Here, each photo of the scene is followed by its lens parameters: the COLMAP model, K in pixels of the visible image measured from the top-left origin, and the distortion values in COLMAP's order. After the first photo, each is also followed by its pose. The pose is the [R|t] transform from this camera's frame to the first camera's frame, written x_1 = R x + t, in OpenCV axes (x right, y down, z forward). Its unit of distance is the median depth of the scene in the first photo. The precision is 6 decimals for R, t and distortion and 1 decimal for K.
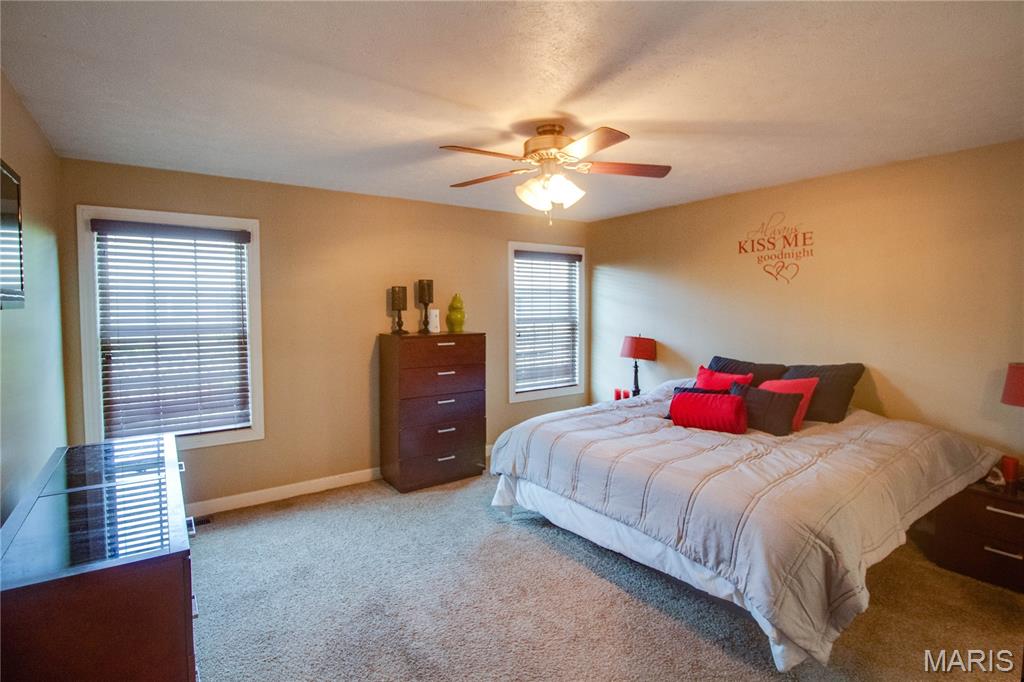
lens RADIAL K [[493.8, 0, 528.3], [0, 493.8, 326.8], [0, 0, 1]] dist [-0.011712, -0.000718]
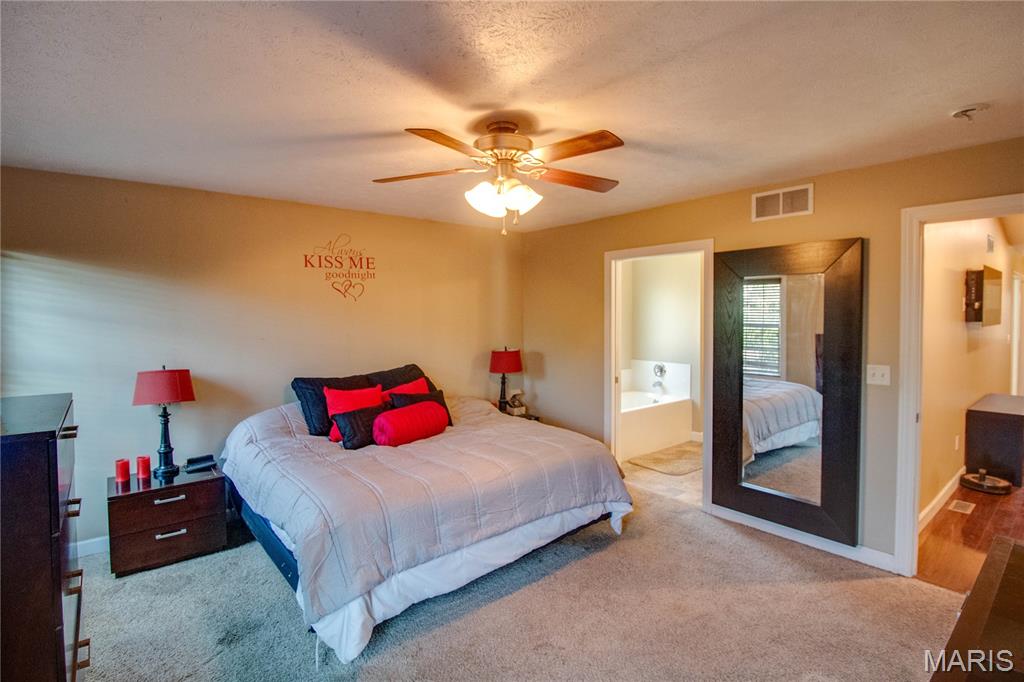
lens RADIAL K [[484.4, 0, 507.8], [0, 484.4, 330.7], [0, 0, 1]] dist [0.001466, 0.000050]
pose [[-0.032713, -0.030991, 0.998984, -0.586123], [0.048451, 0.998295, 0.032556, -0.041906], [-0.998290, 0.049467, -0.031156, 0.719939]]
